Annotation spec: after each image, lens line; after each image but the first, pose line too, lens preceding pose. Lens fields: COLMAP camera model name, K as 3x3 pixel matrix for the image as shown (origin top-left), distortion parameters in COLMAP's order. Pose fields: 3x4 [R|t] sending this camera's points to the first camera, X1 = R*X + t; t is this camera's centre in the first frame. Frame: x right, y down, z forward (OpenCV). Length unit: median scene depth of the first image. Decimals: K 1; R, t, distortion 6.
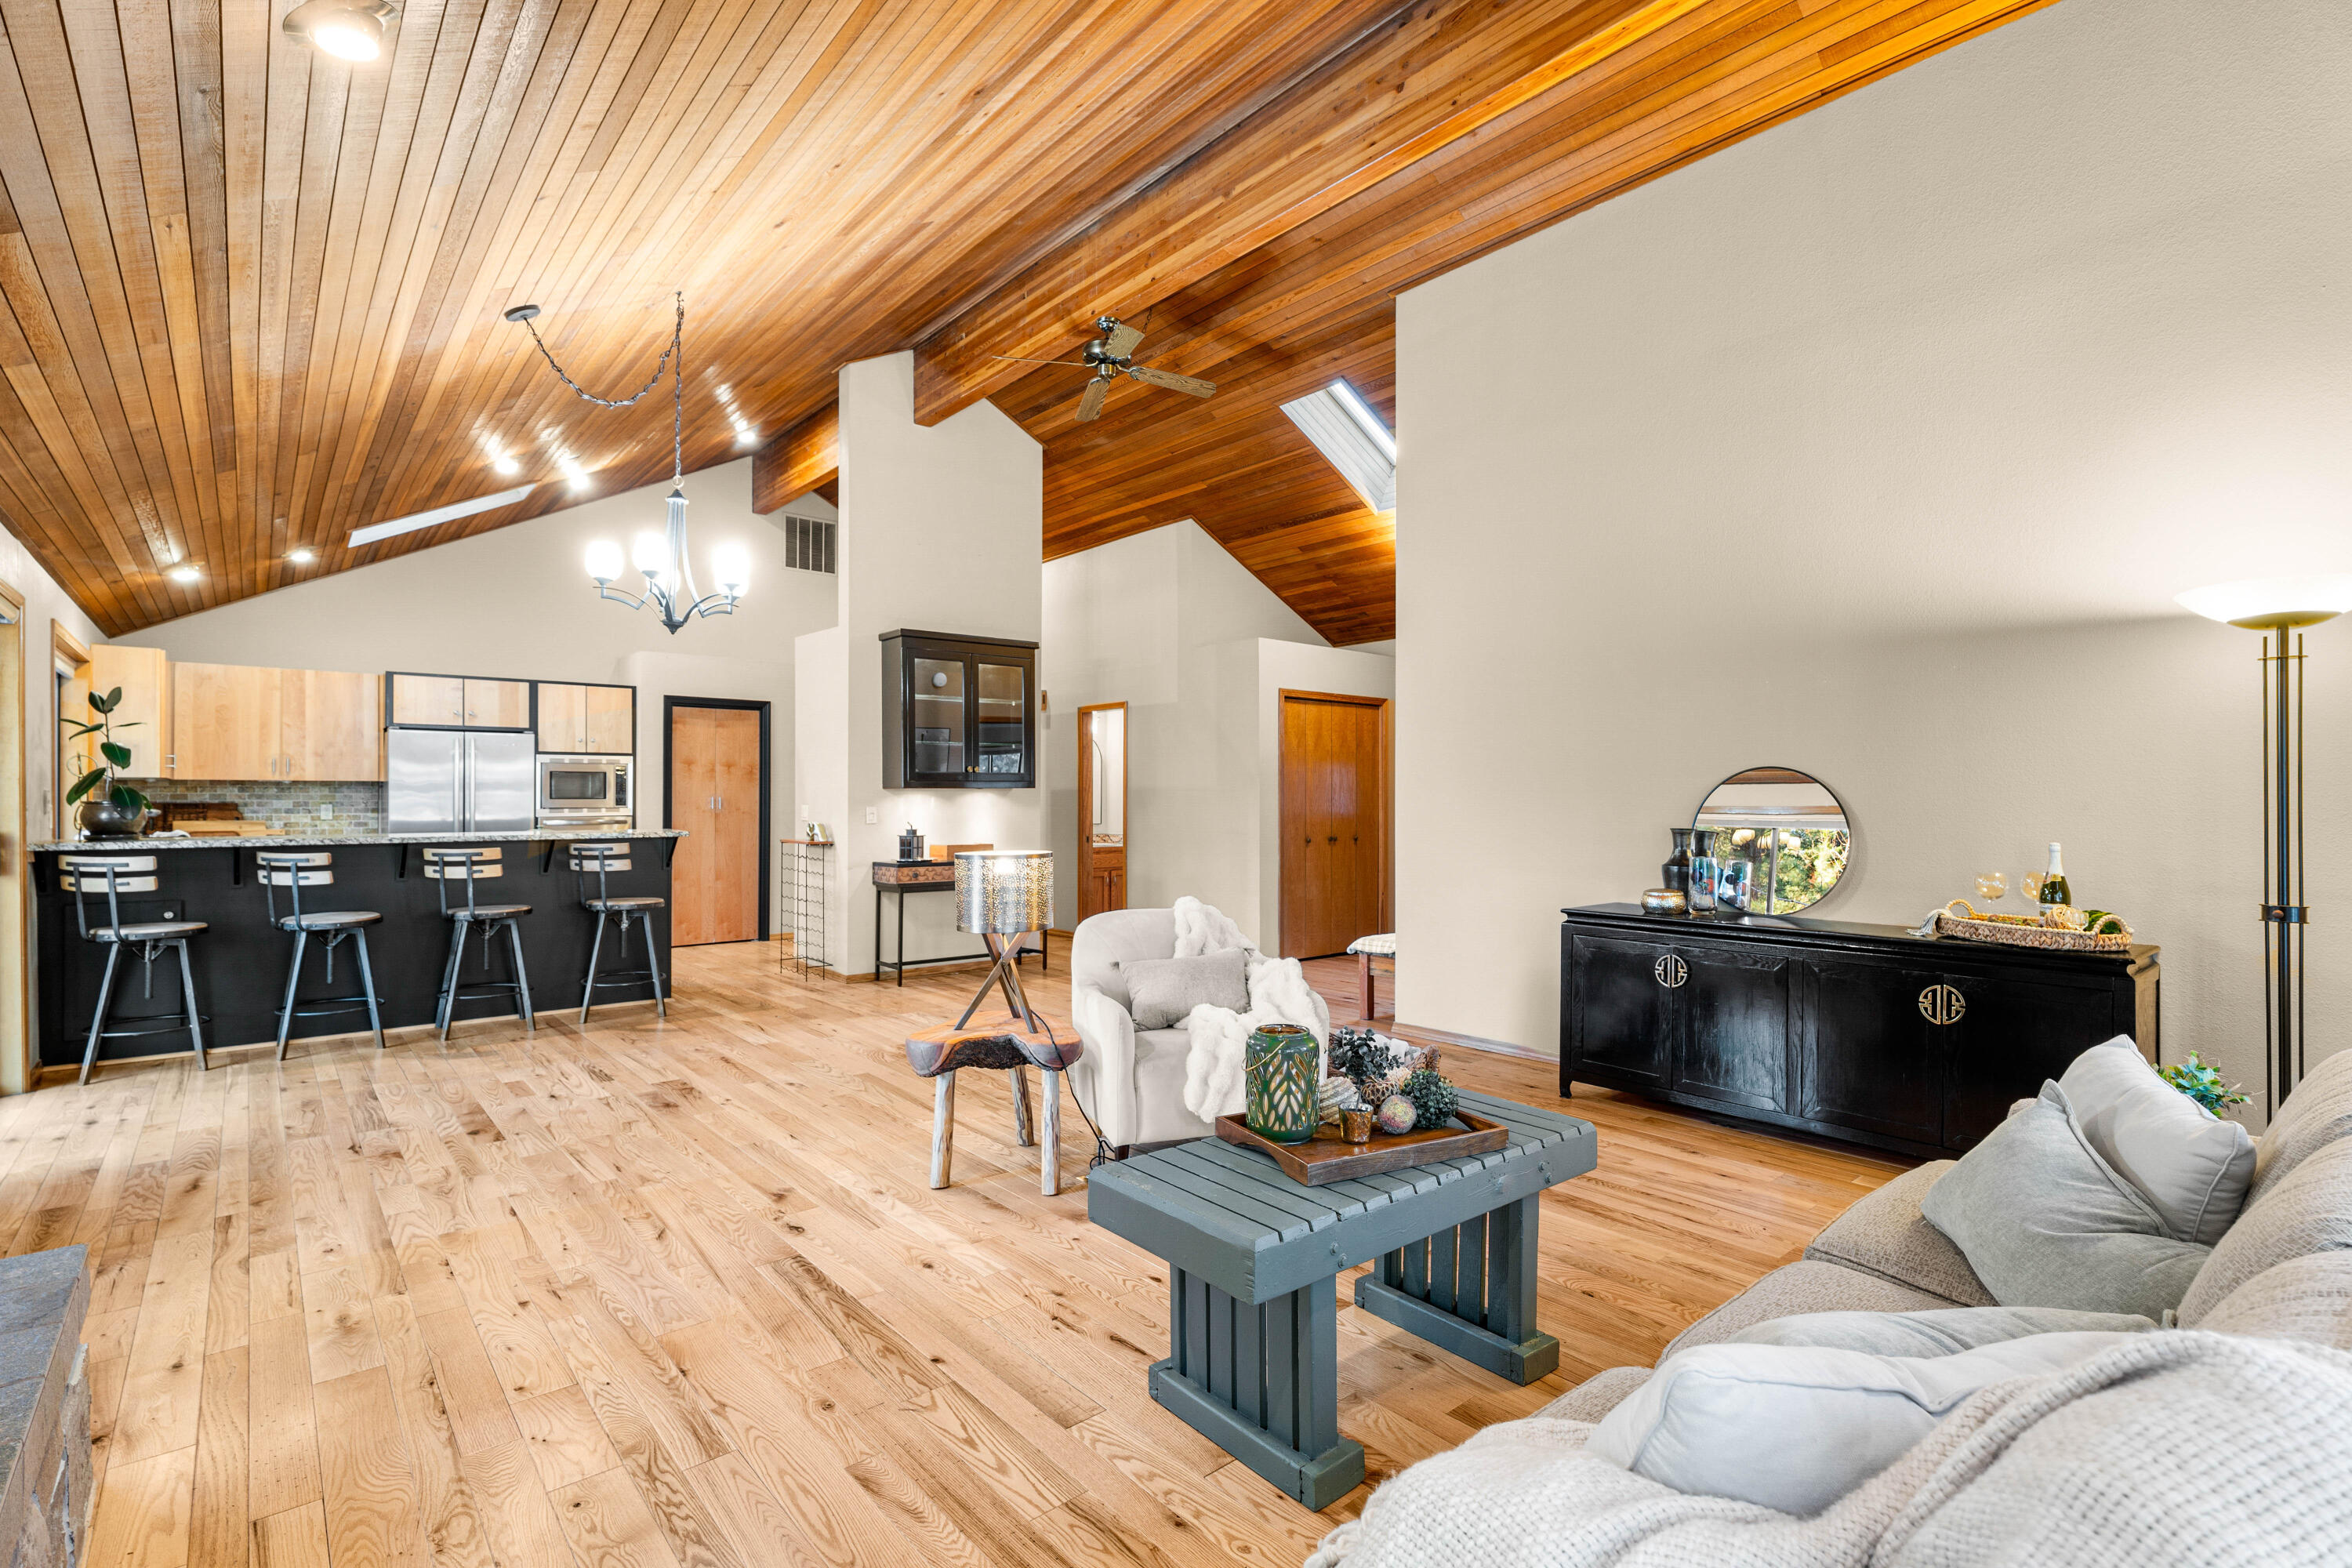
lens RADIAL K [[1053.0, 0, 1169.7], [0, 1053.0, 787.3], [0, 0, 1]] dist [0.001154, -0.000960]
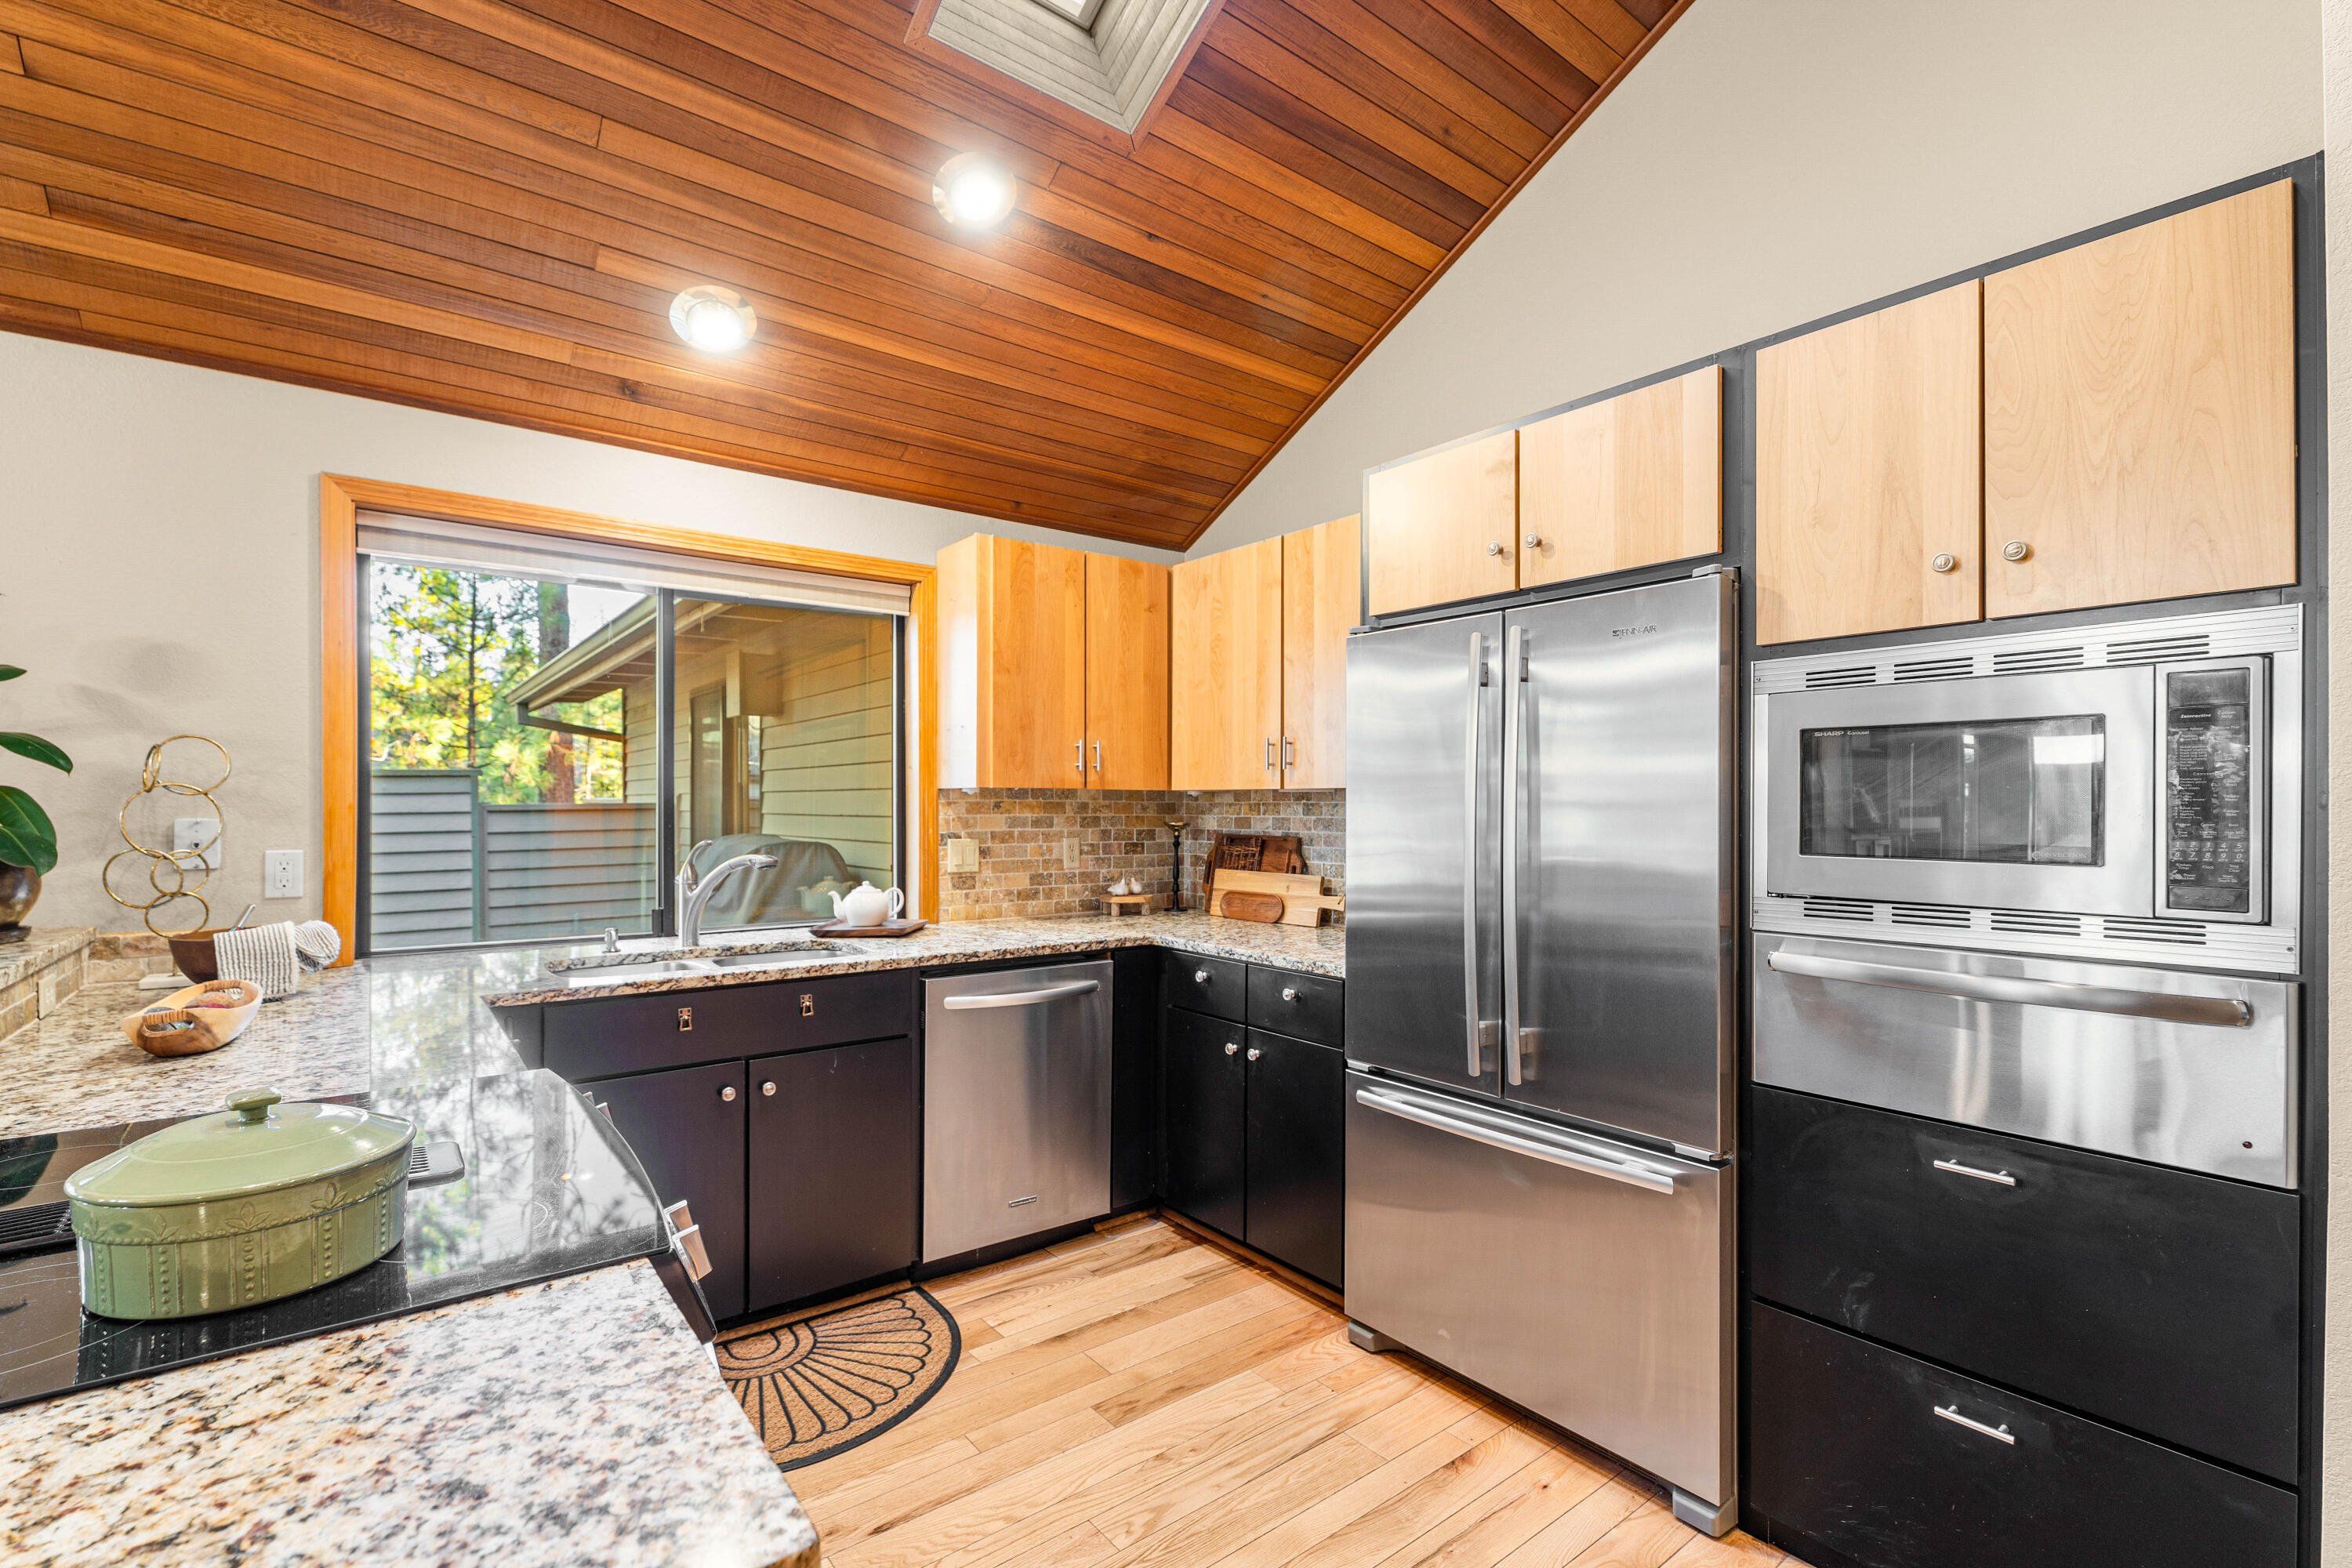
lens RADIAL K [[1053.0, 0, 1181.9], [0, 1053.0, 799.7], [0, 0, 1]] dist [0.001154, -0.000960]
pose [[-0.045172, -0.010414, -0.998925, -0.371202], [-0.005448, 0.999933, -0.010178, 0.002548], [0.998964, 0.004982, -0.045225, 0.902498]]
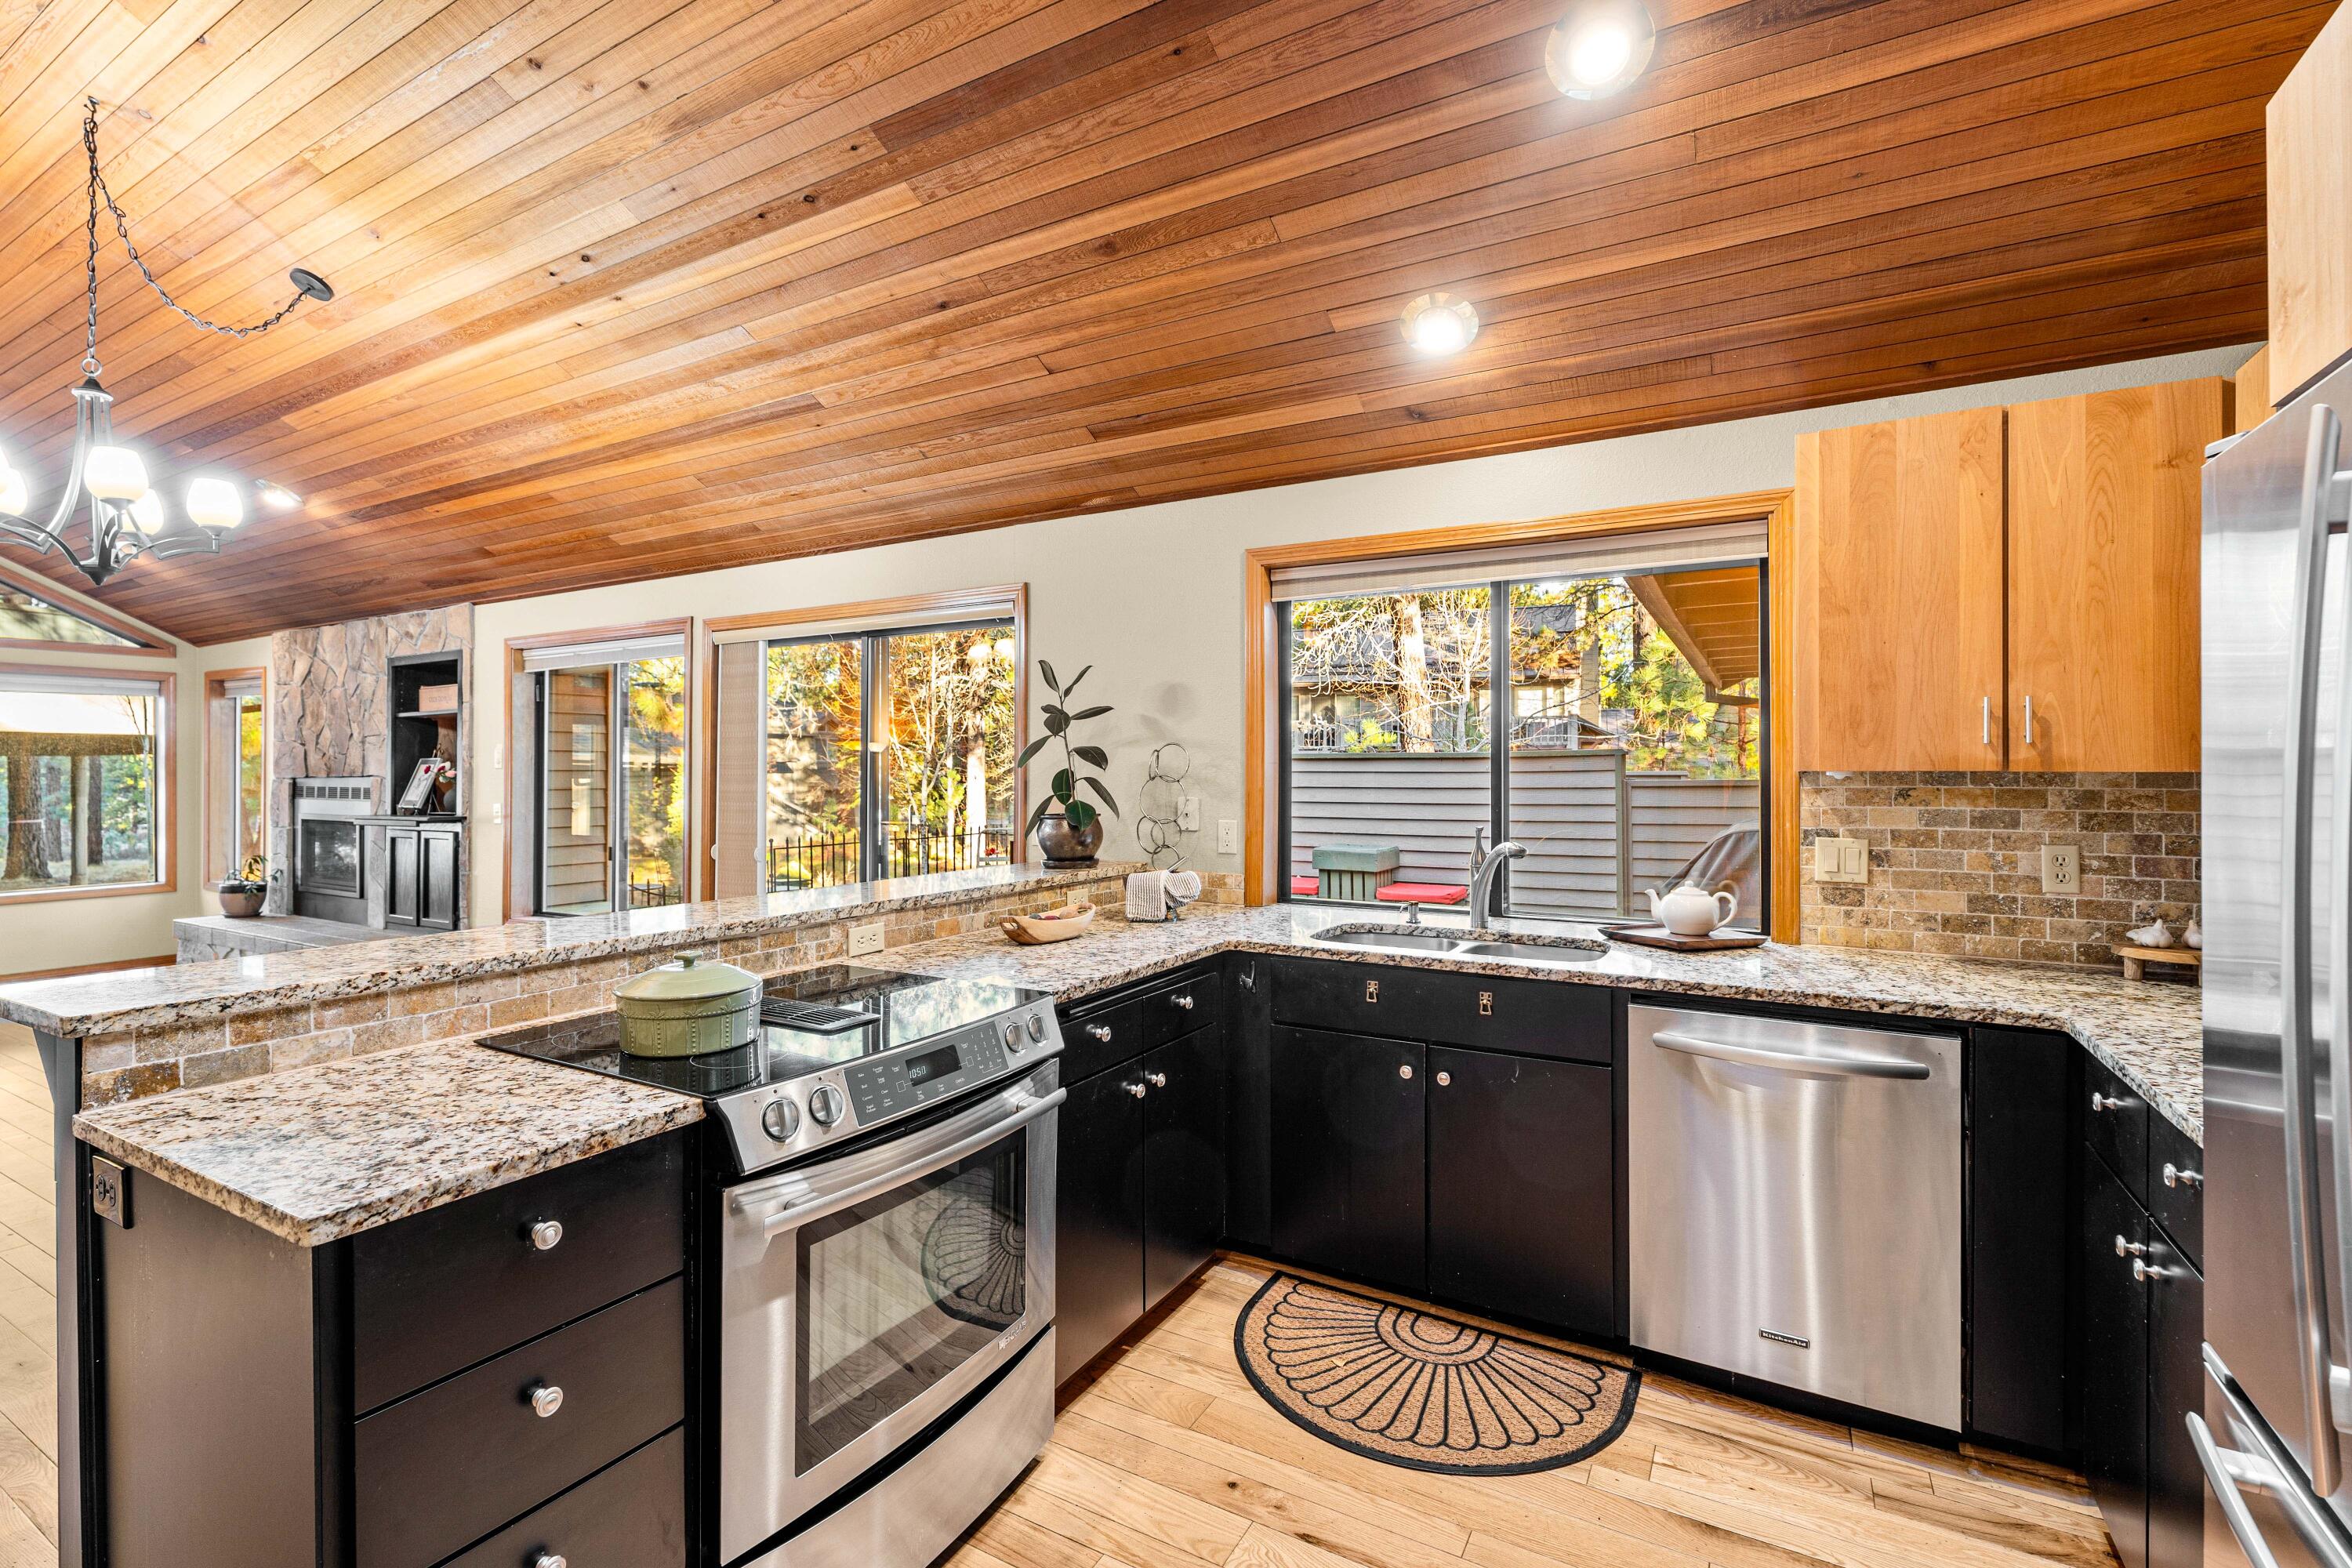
lens RADIAL K [[1053.0, 0, 1174.6], [0, 1053.0, 764.4], [0, 0, 1]] dist [0.001154, -0.000960]
pose [[-0.944035, -0.008053, -0.329748, -0.500216], [-0.006612, 0.999963, -0.005489, -0.004971], [0.329780, -0.003002, -0.944053, 1.035163]]
